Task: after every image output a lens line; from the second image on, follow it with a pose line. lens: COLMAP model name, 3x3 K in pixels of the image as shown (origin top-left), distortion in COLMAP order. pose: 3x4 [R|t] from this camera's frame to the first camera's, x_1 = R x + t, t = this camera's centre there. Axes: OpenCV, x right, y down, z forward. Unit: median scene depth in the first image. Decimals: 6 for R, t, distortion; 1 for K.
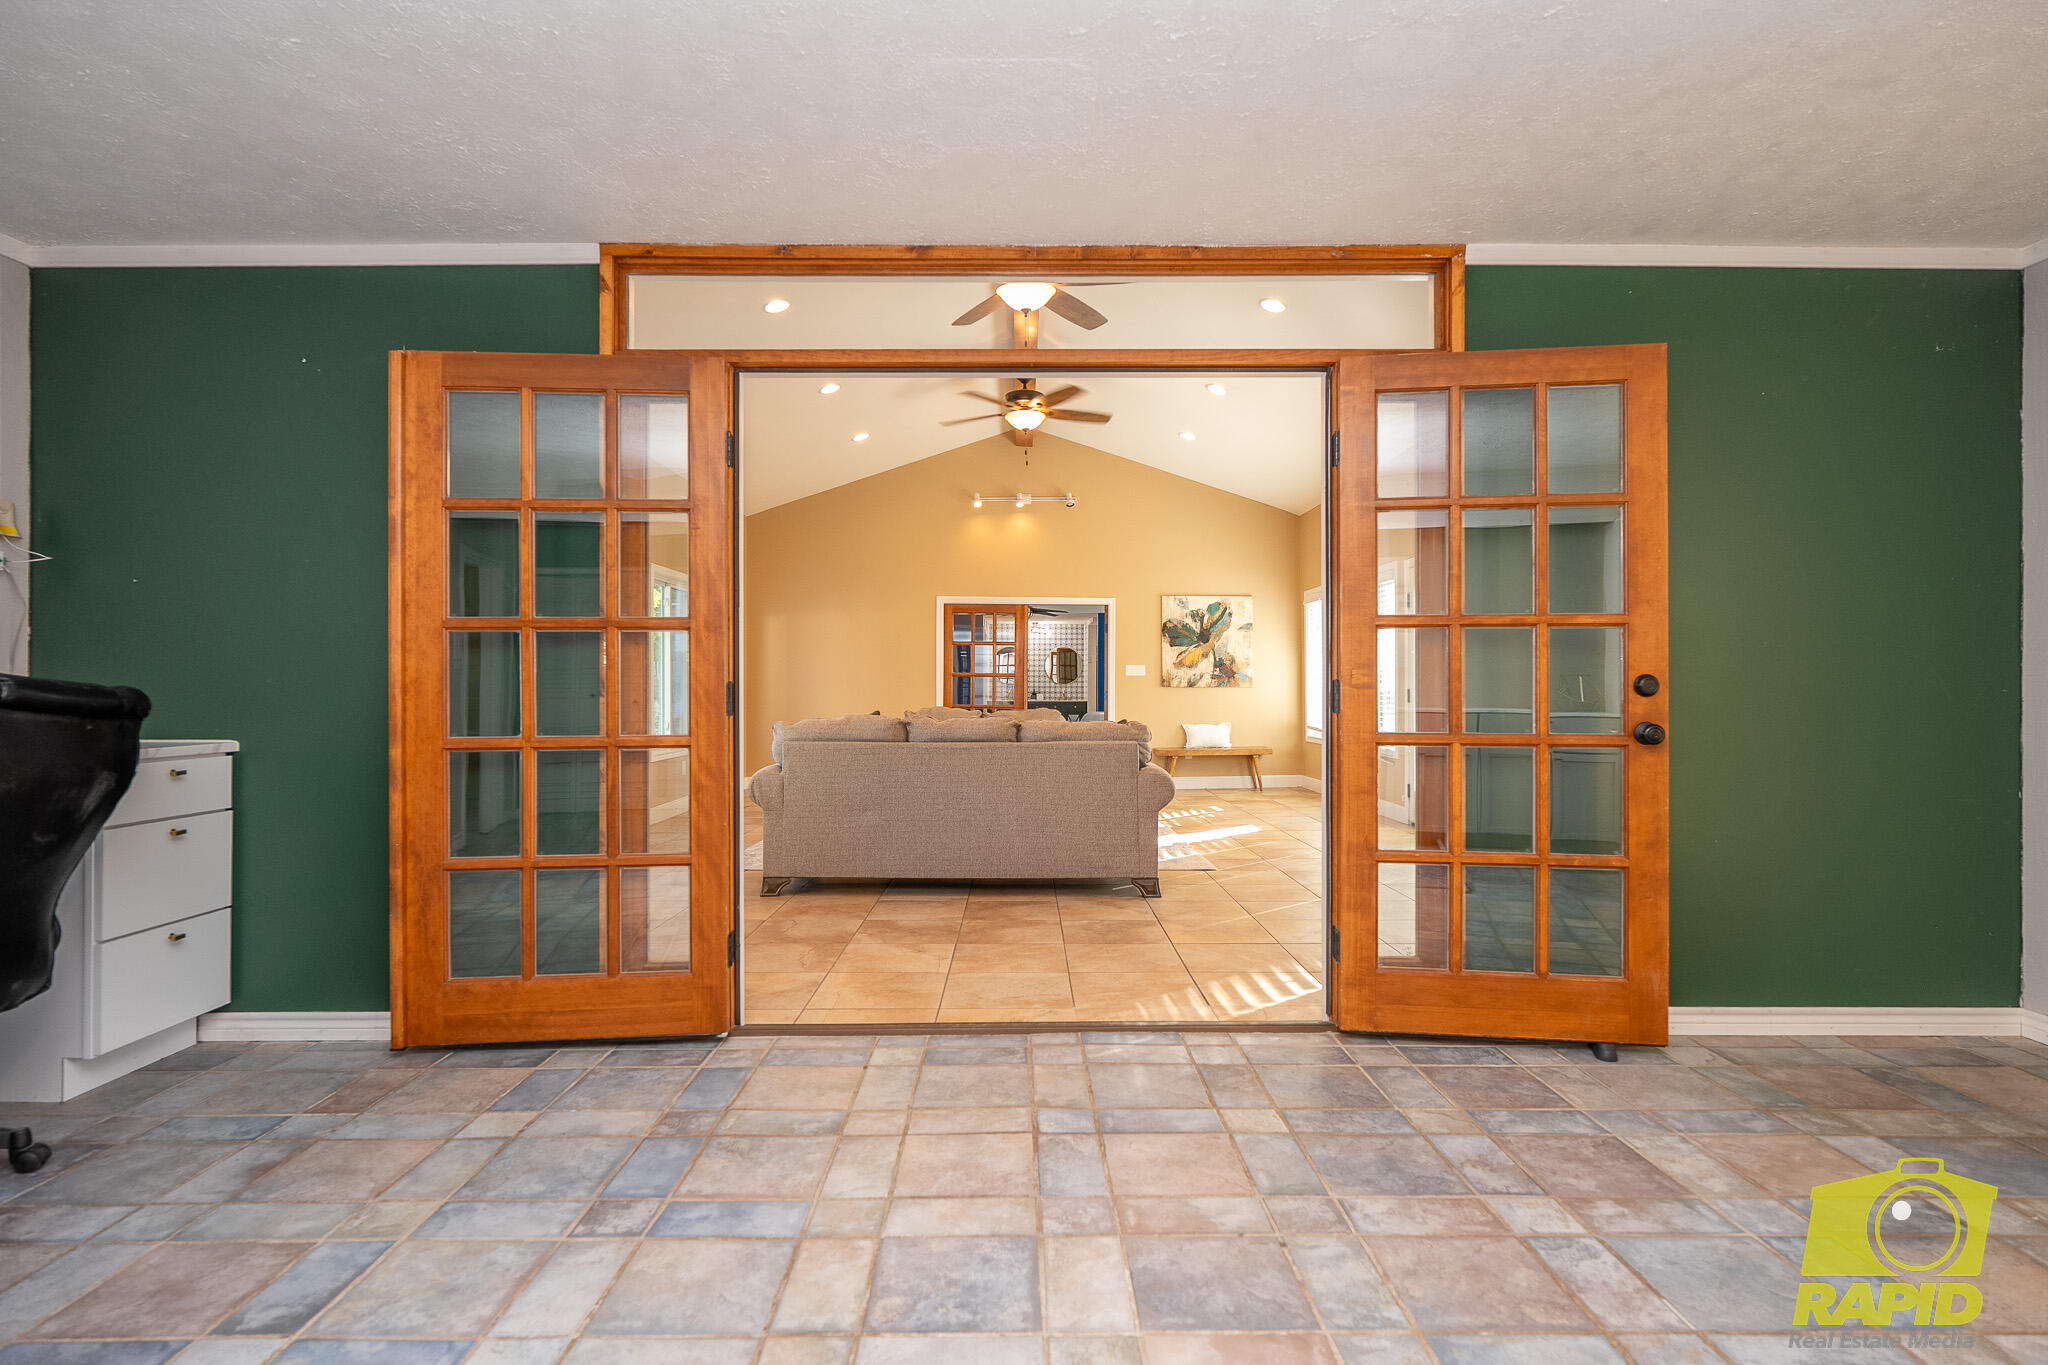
lens RADIAL K [[1081.7, 0, 1040.1], [0, 1081.7, 687.9], [0, 0, 1]] dist [-0.003510, -0.001387]
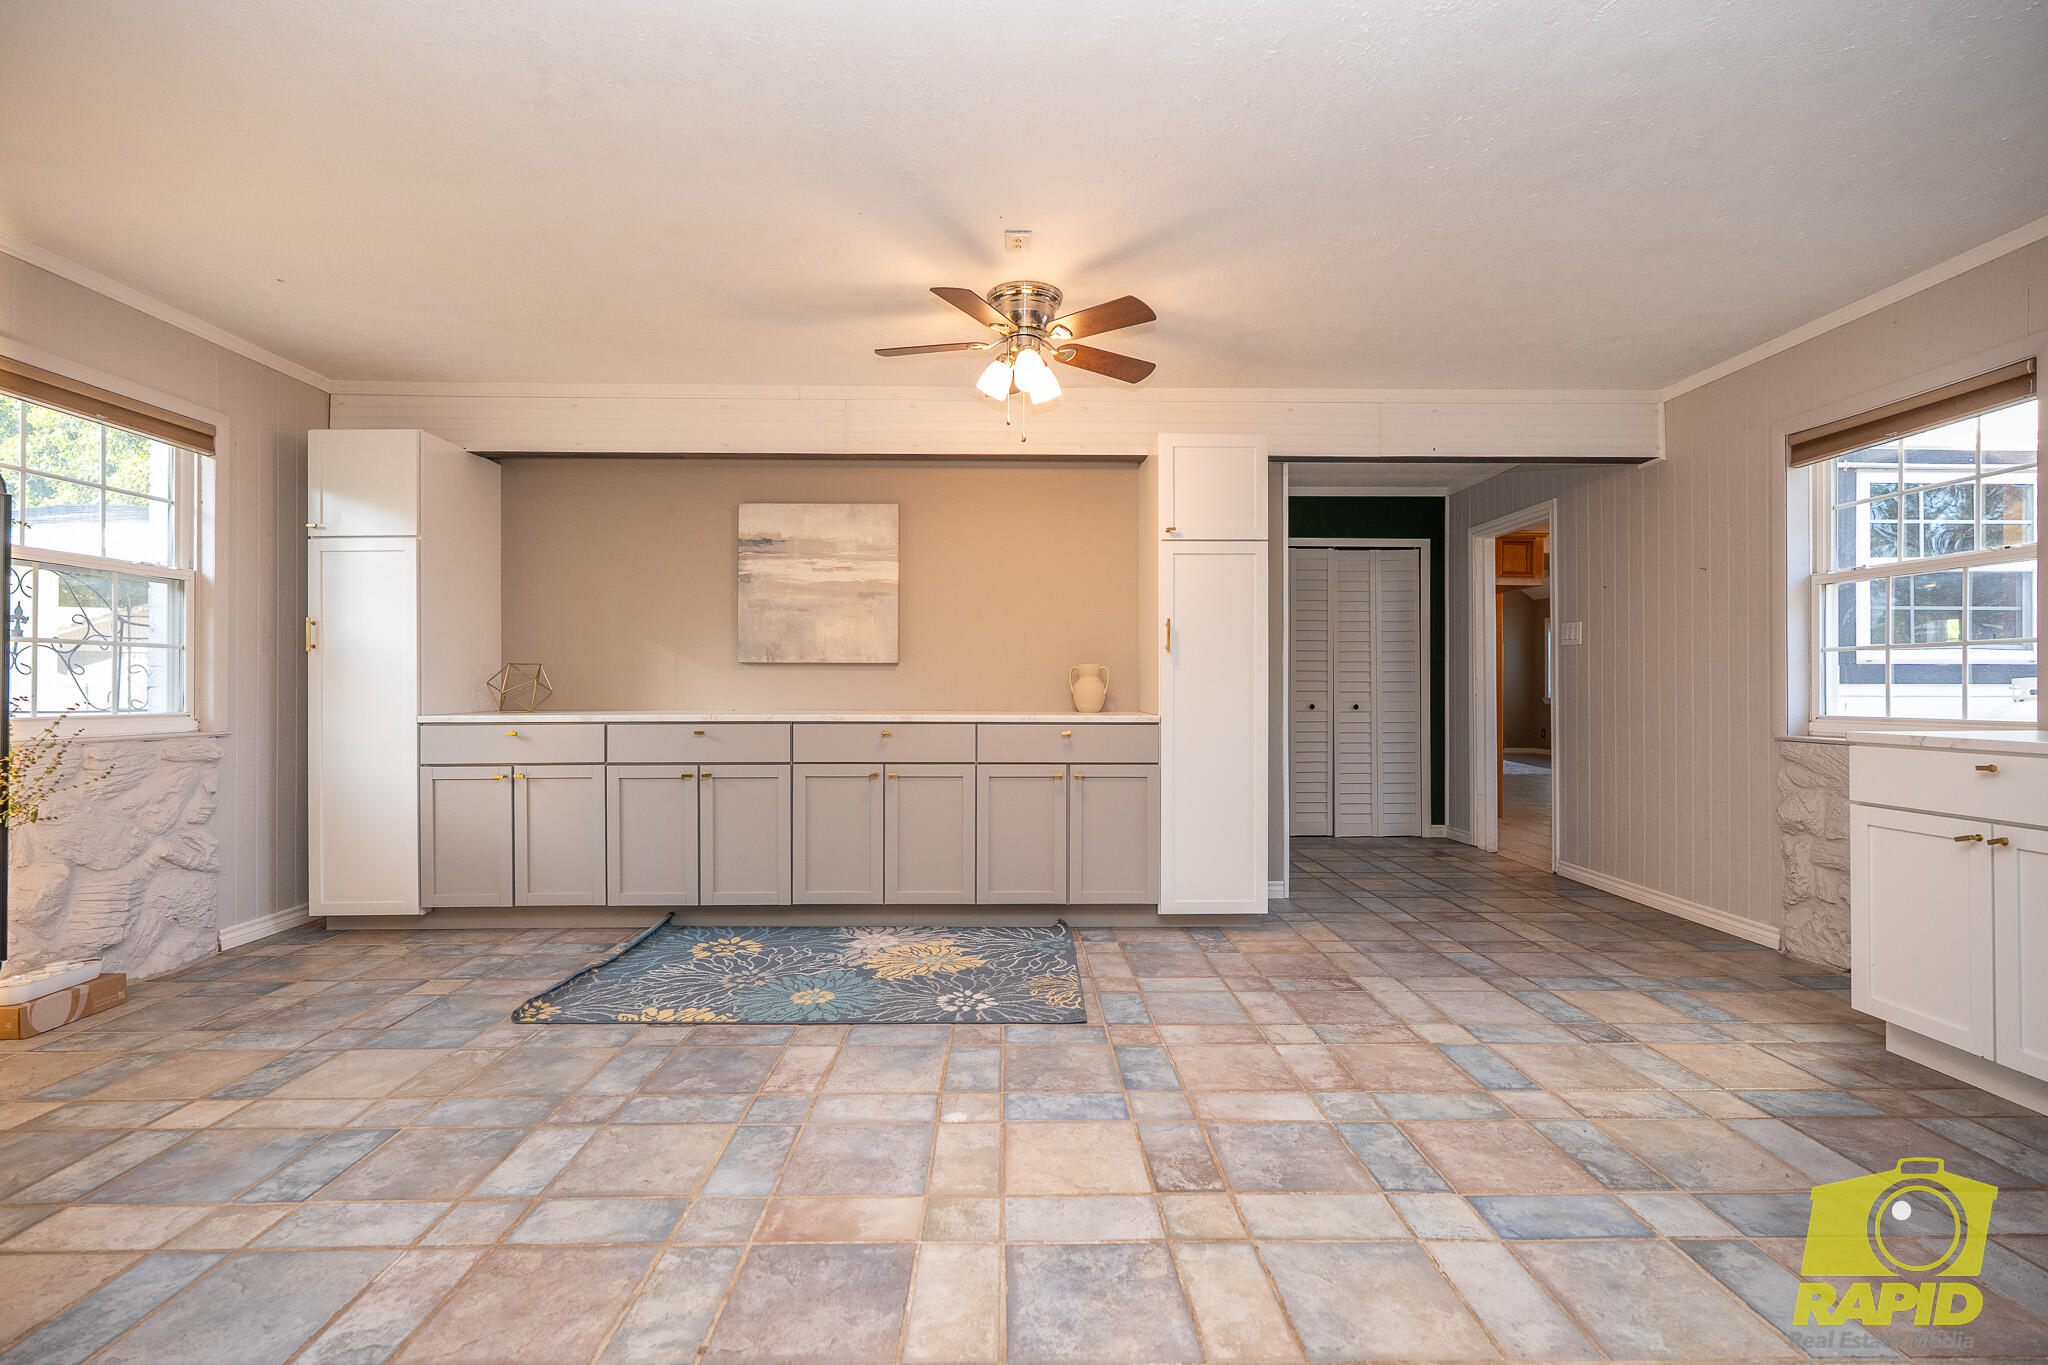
lens RADIAL K [[895.5, 0, 1025.5], [0, 895.5, 682.6], [0, 0, 1]] dist [-0.008643, 0.001692]
pose [[-0.999997, -0.002473, 0.000248, -0.017151], [-0.002474, 0.999988, -0.004251, 0.021697], [-0.000238, -0.004251, -0.999991, 1.867646]]
